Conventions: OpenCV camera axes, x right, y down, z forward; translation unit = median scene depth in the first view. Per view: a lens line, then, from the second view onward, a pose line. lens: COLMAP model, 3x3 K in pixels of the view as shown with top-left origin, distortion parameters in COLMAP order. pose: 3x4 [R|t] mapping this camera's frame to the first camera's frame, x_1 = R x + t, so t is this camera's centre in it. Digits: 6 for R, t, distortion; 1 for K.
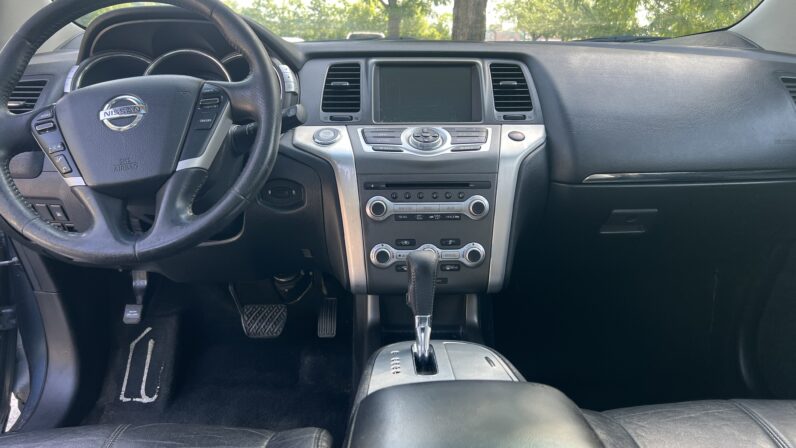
lens RADIAL K [[600.1, 0, 413.6], [0, 600.1, 214.4], [0, 0, 1]] dist [0.005659, -0.024432]
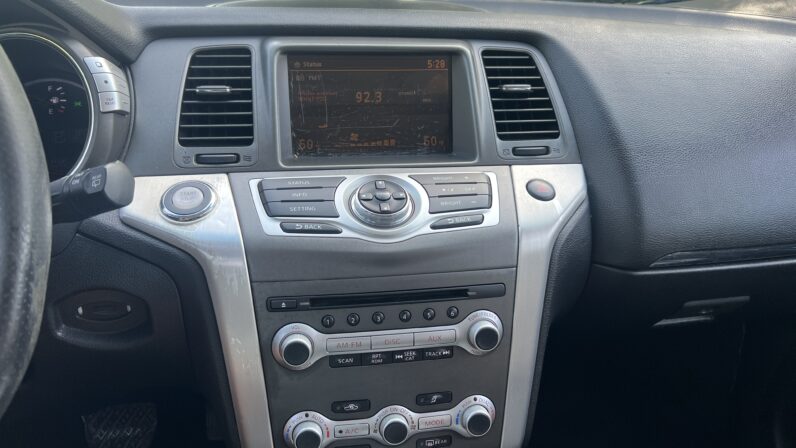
lens RADIAL K [[600.1, 0, 396.2], [0, 600.1, 225.6], [0, 0, 1]] dist [0.005659, -0.024432]
pose [[0.991129, -0.028971, 0.129709, -0.036040], [0.015313, 0.994346, 0.105076, -0.157665], [-0.132019, -0.102158, 0.985969, 0.461425]]
